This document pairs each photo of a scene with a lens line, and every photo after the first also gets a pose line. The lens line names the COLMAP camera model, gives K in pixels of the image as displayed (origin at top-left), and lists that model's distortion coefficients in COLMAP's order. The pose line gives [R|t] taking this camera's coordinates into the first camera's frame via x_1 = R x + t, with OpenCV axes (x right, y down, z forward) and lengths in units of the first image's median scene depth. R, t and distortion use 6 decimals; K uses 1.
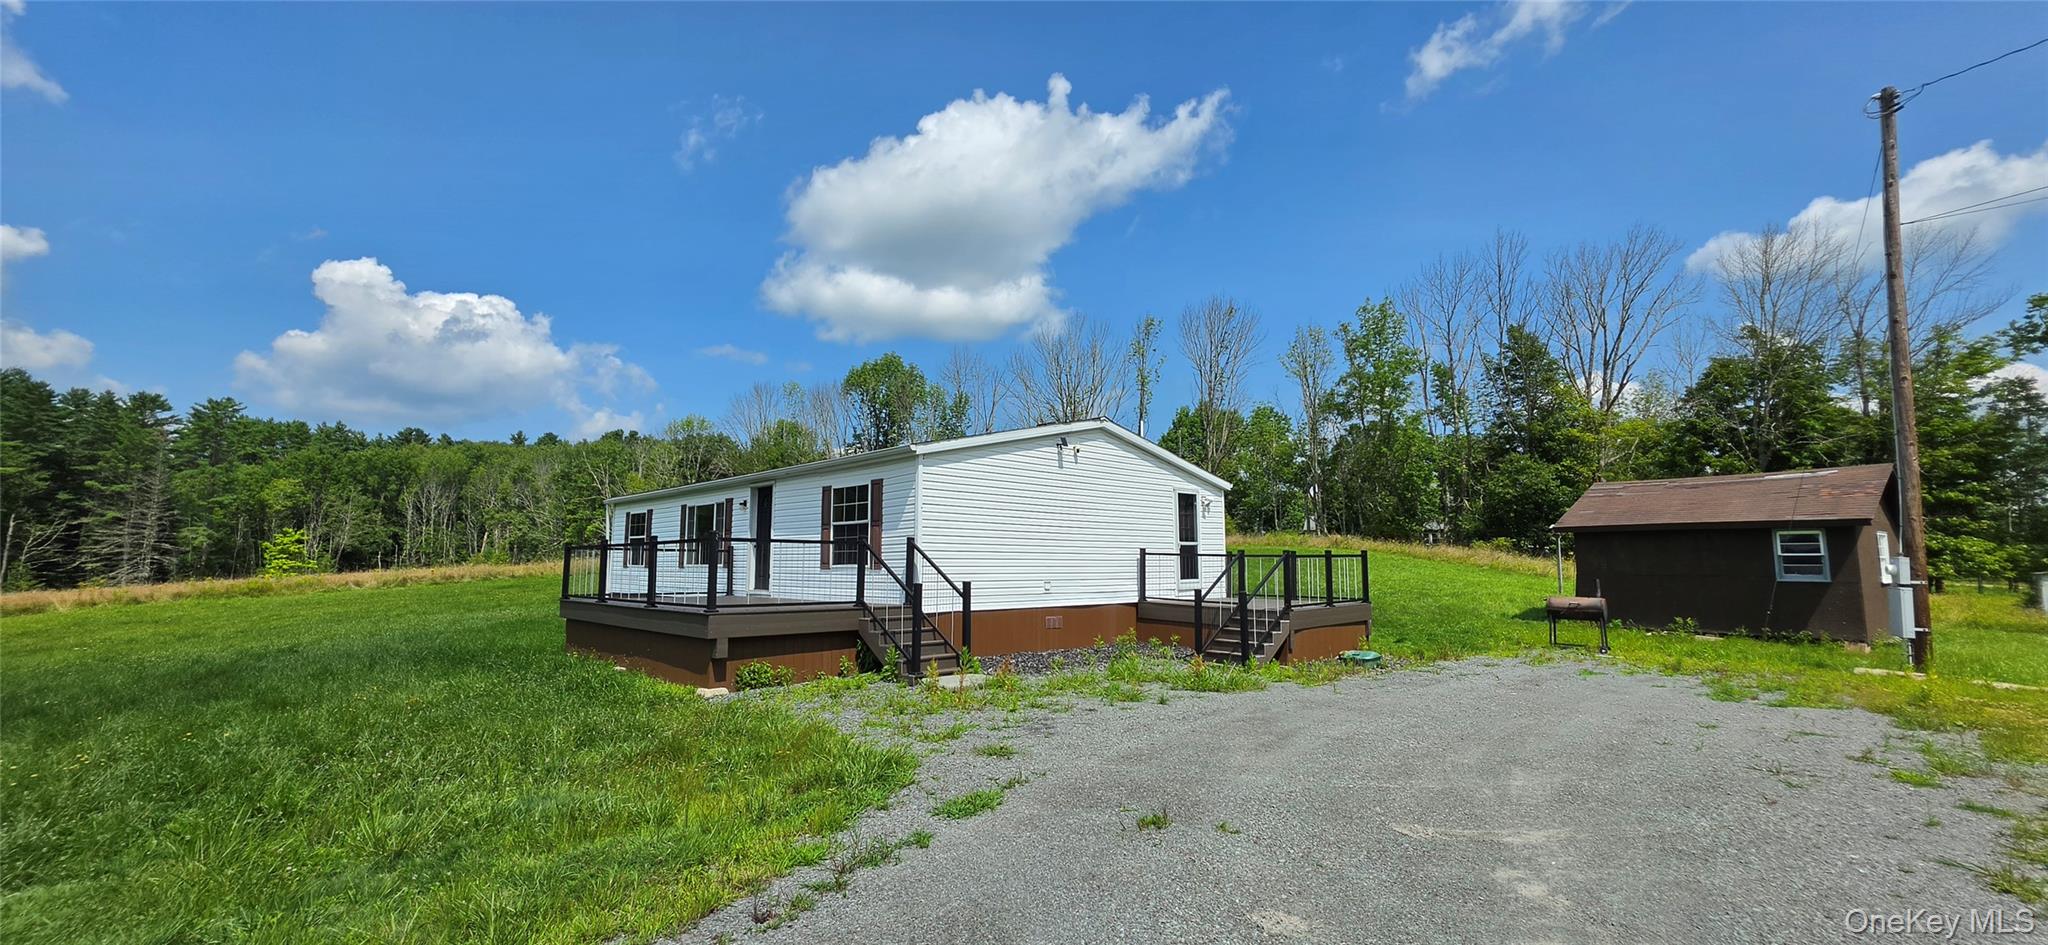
lens RADIAL K [[822.9, 0, 1023.1], [0, 822.9, 468.1], [0, 0, 1]] dist [-0.001559, 0.001158]
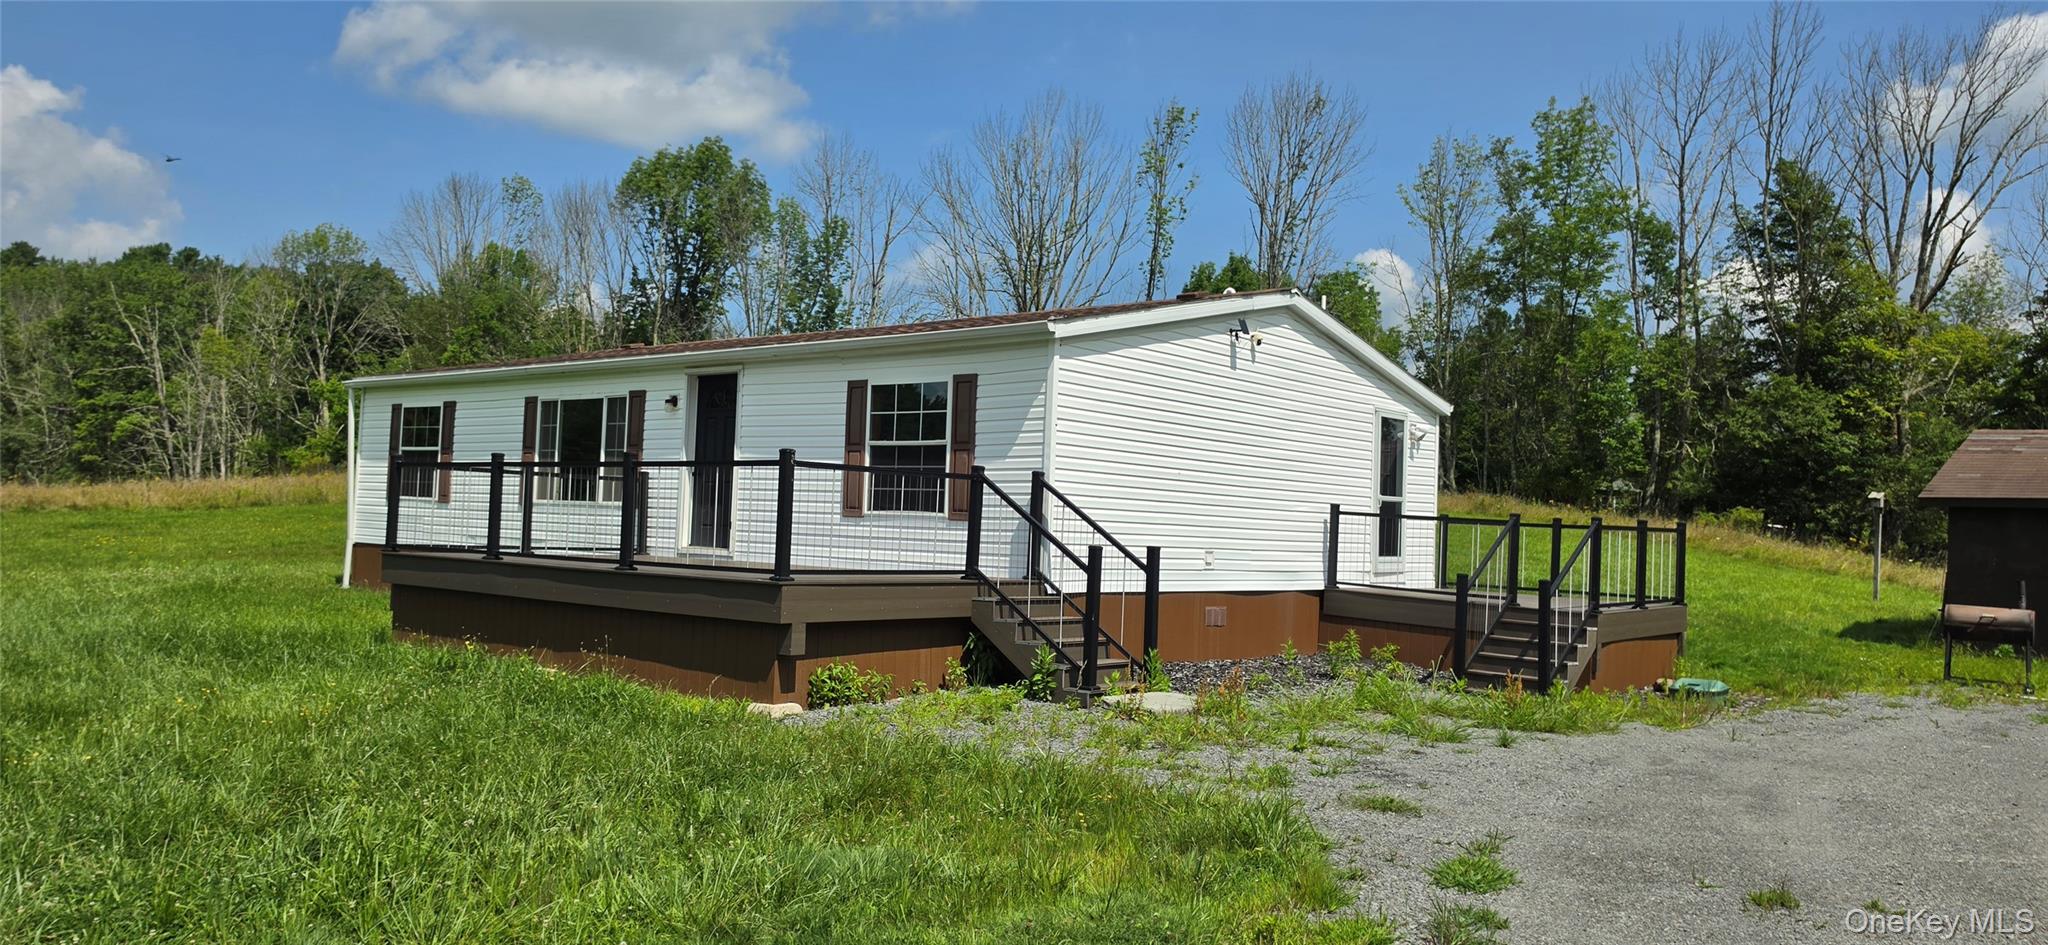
lens RADIAL K [[1422.6, 0, 1021.3], [0, 1422.6, 446.2], [0, 0, 1]] dist [0.108445, -0.168972]
pose [[0.994229, 0.044414, 0.097650, -0.174718], [-0.050450, 0.996909, 0.060231, 0.001024], [-0.094673, -0.064810, 0.993397, -0.040041]]
